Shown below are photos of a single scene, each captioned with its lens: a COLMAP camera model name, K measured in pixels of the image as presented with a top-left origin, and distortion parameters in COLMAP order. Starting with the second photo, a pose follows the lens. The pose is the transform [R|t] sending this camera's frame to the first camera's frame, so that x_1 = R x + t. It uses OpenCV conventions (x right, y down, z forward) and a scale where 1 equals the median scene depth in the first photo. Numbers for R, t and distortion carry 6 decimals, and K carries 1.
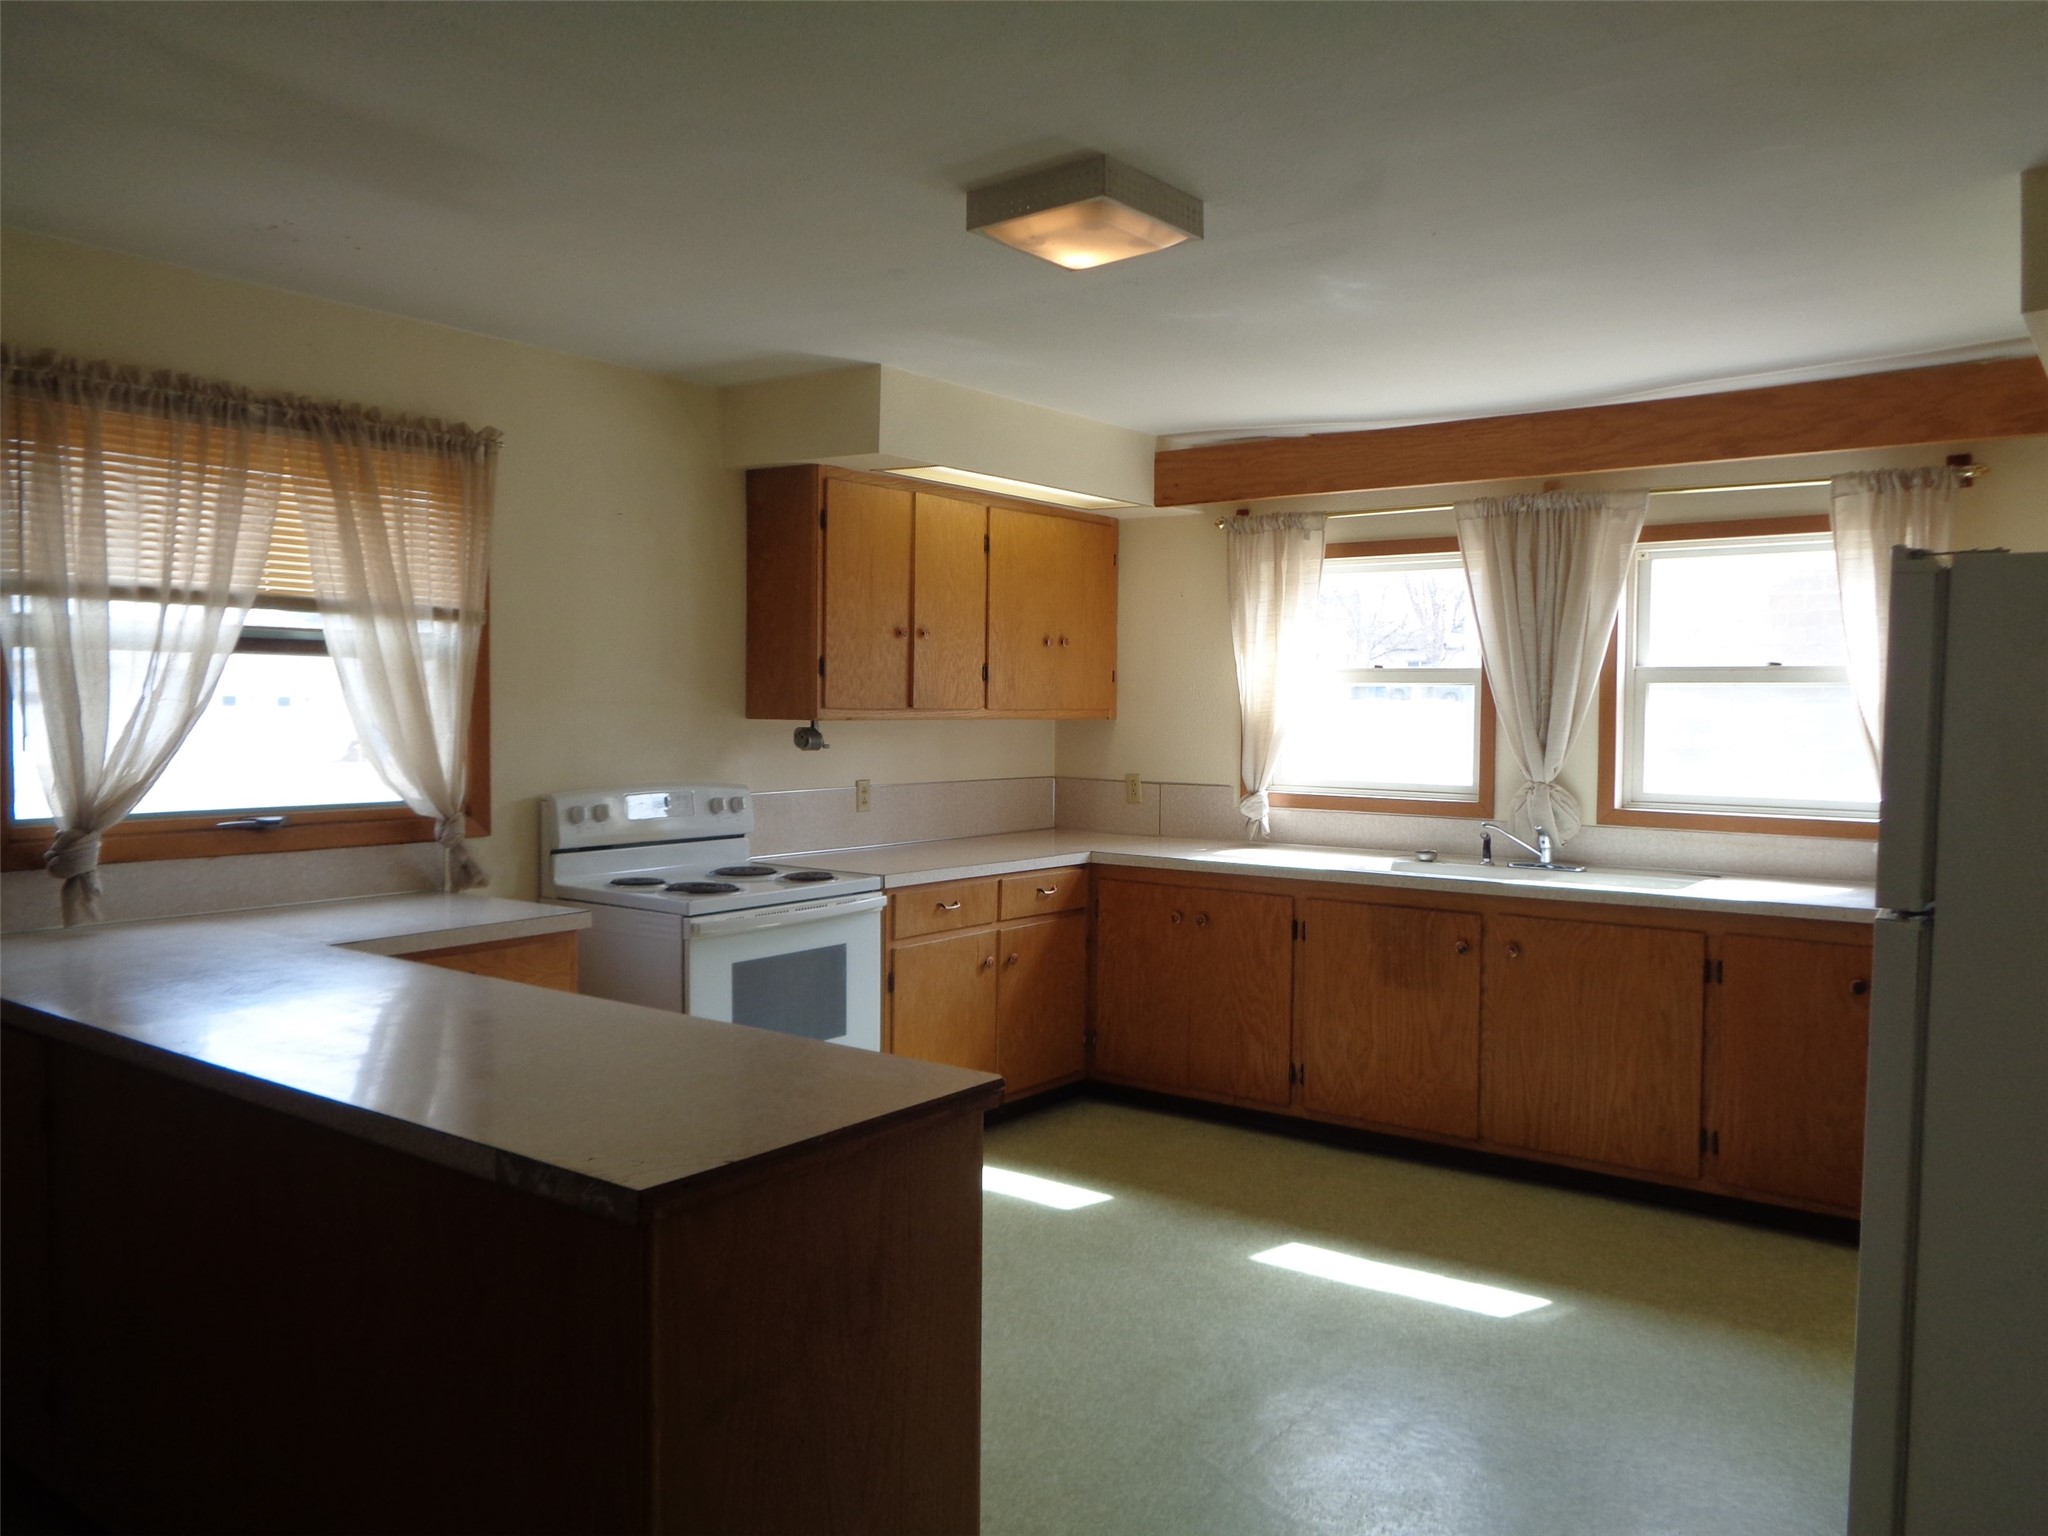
lens RADIAL K [[1535.2, 0, 1004.1], [0, 1535.2, 770.8], [0, 0, 1]] dist [0.037883, 0.000207]
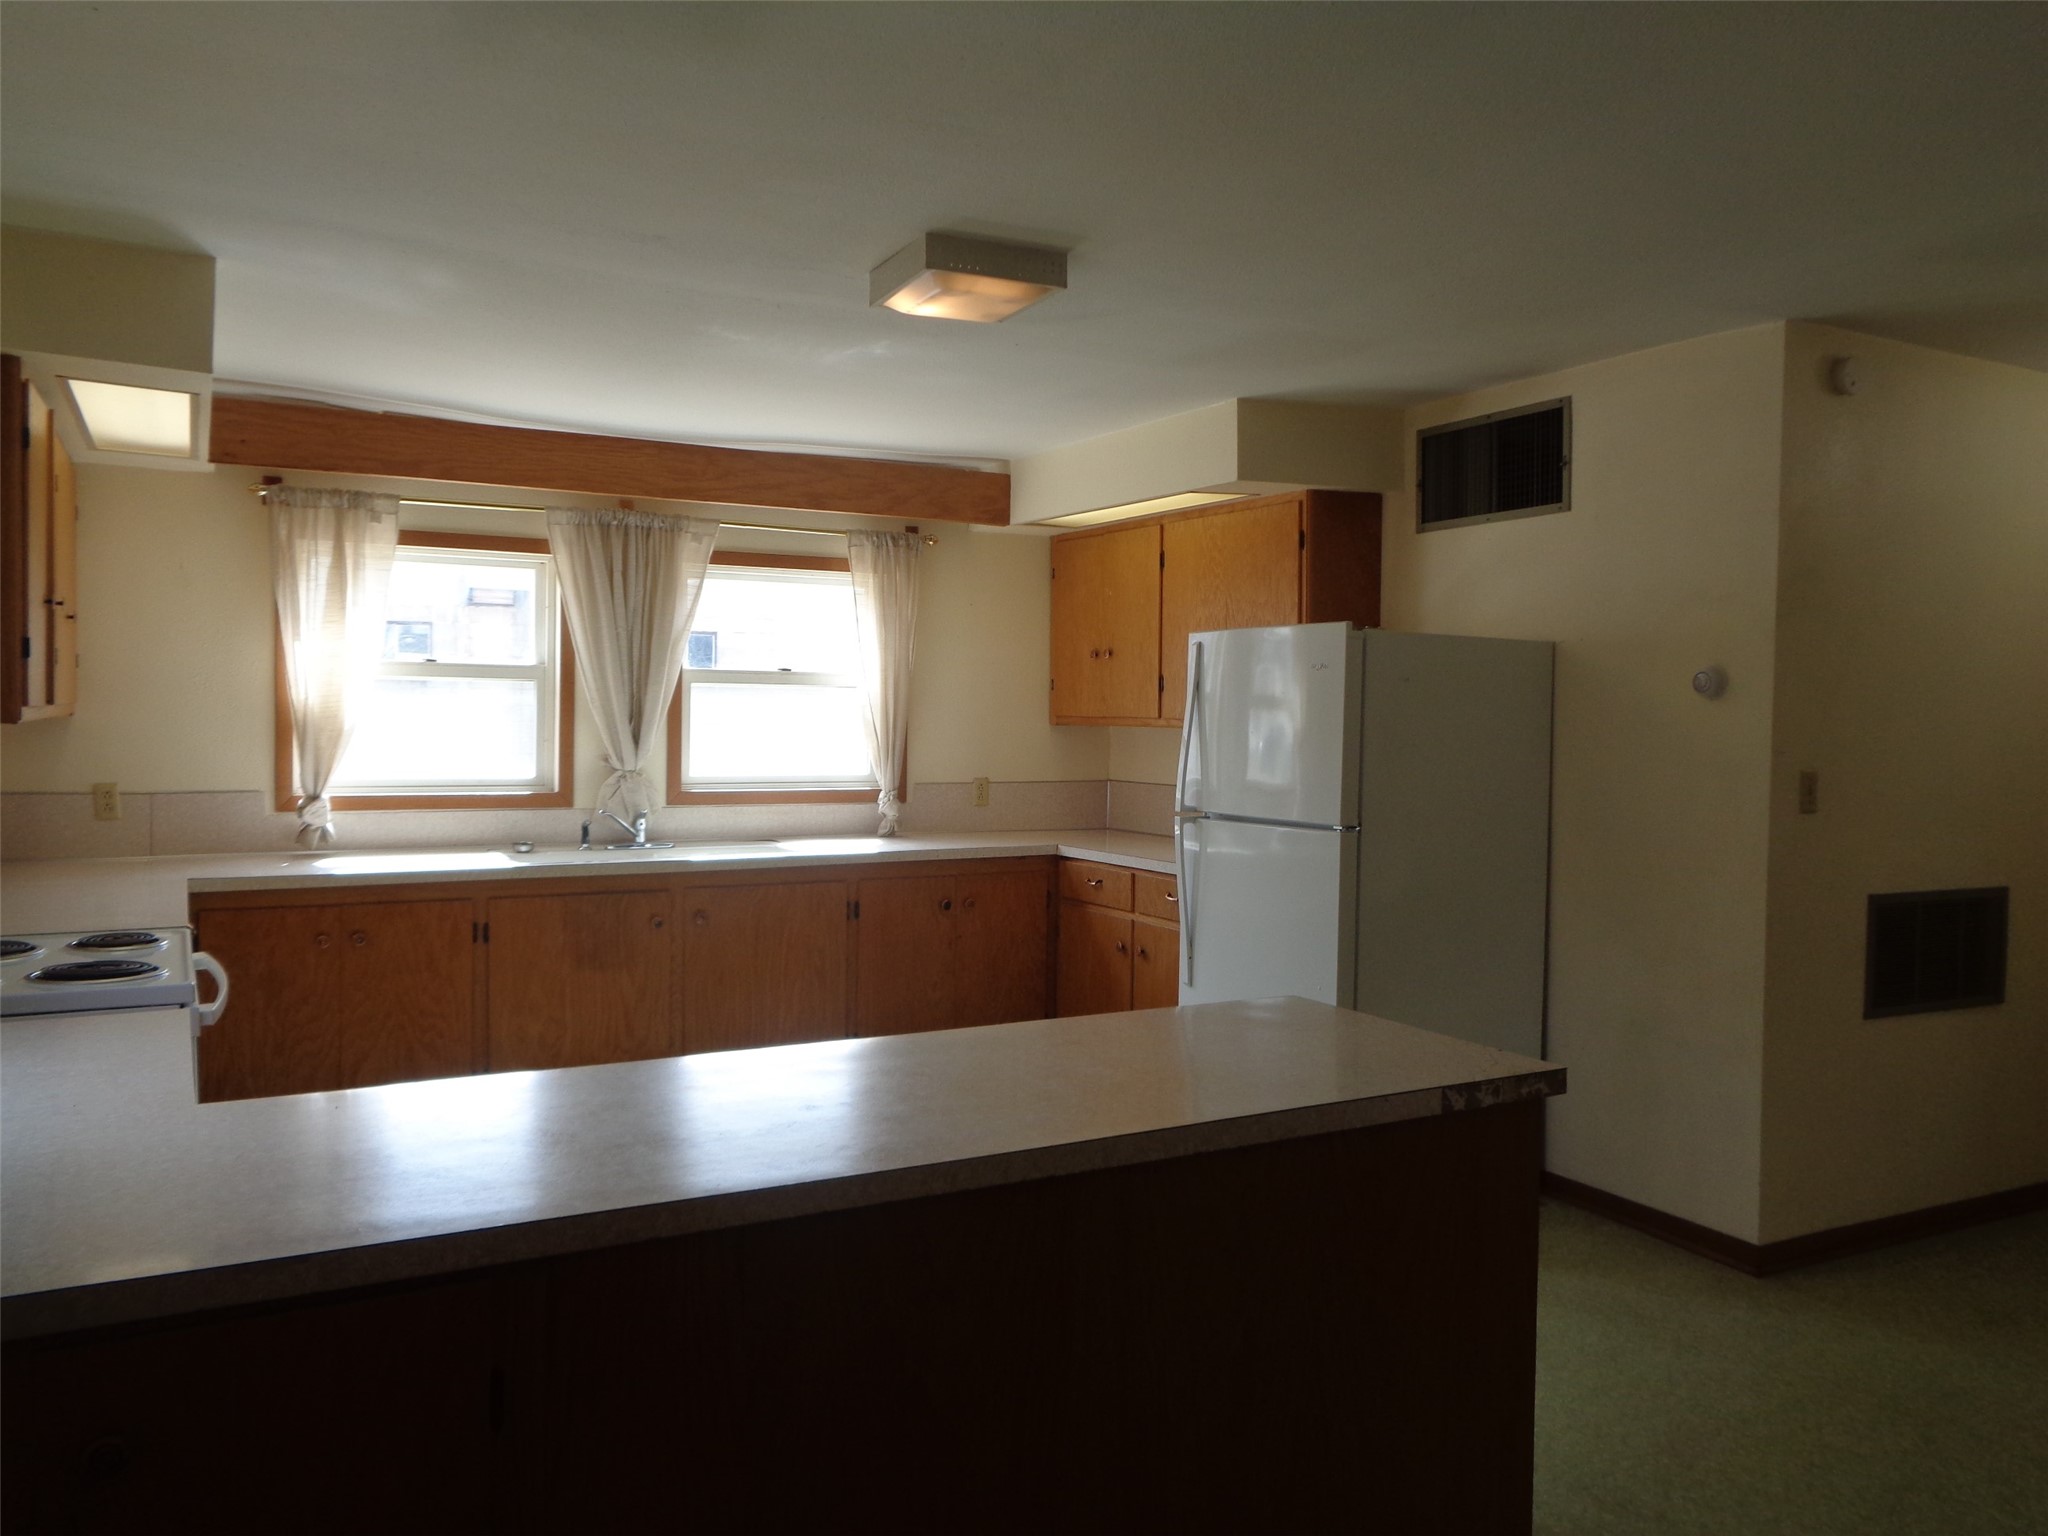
lens RADIAL K [[1535.2, 0, 1004.1], [0, 1535.2, 770.8], [0, 0, 1]] dist [0.037883, 0.000207]
pose [[0.437710, -0.039691, 0.898239, -0.533116], [0.034053, 0.999040, 0.027552, -0.013888], [-0.898471, 0.018528, 0.438642, 0.272348]]
